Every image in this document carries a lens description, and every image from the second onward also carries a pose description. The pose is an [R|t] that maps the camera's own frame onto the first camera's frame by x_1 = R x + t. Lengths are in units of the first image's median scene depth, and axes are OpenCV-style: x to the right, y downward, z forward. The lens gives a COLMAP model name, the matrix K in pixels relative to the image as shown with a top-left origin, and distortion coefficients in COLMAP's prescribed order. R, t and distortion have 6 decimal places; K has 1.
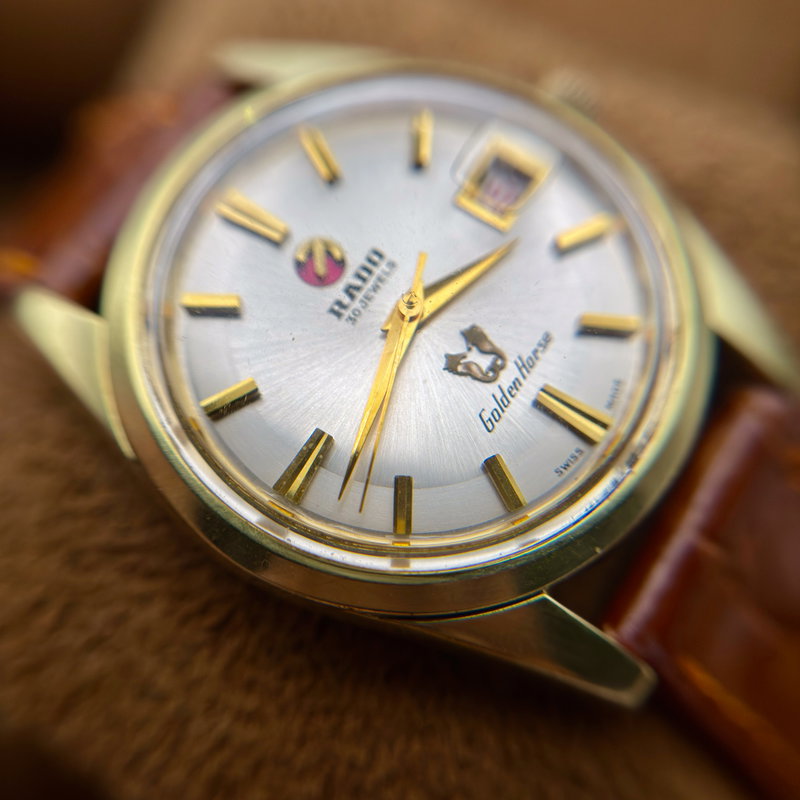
lens RADIAL K [[921.6, 0, 383.1], [0, 921.6, 399.6], [0, 0, 1]] dist [0.622381, 0.000000]
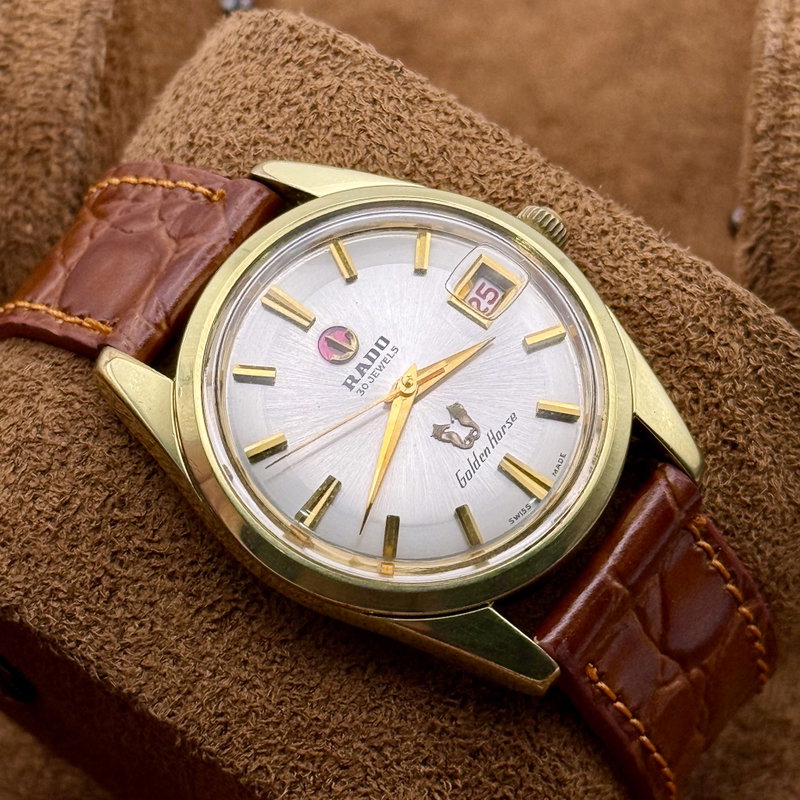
lens RADIAL K [[3379.8, 0, 396.6], [0, 3379.8, 394.9], [0, 0, 1]] dist [0.284471, 0.000000]
pose [[0.997347, 0.069899, 0.020316, -0.079011], [-0.069110, 0.996913, -0.037248, 0.086228], [-0.022857, 0.035745, 0.999100, -3.613362]]
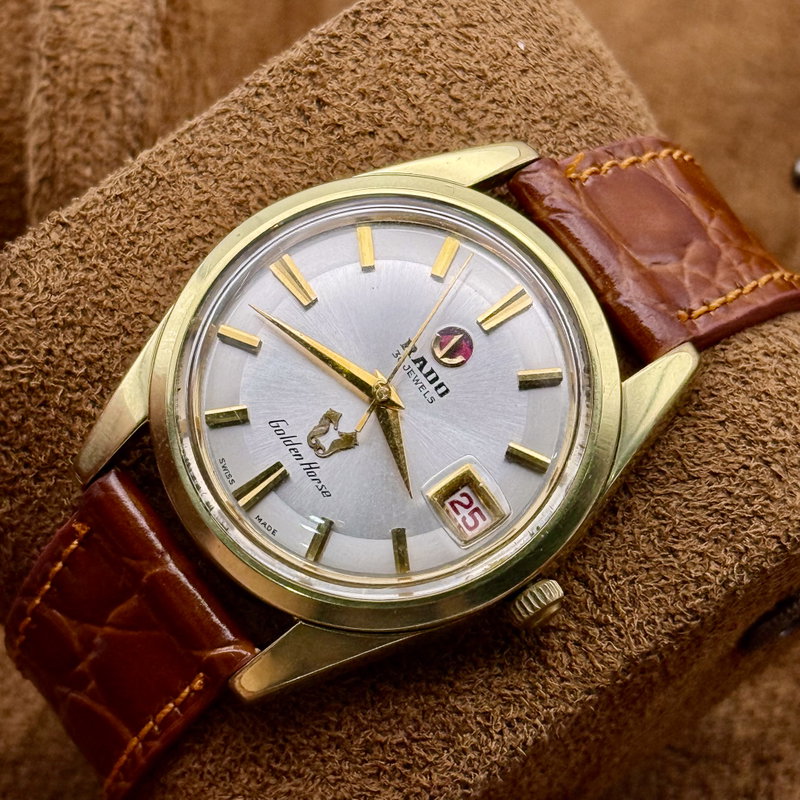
lens RADIAL K [[3379.8, 0, 403.6], [0, 3379.8, 440.9], [0, 0, 1]] dist [0.284471, 0.000000]
pose [[-0.357266, 0.902155, -0.241822, 1.159898], [-0.872931, -0.230435, 0.429989, -2.065638], [0.332192, 0.364715, 0.869846, -2.872553]]
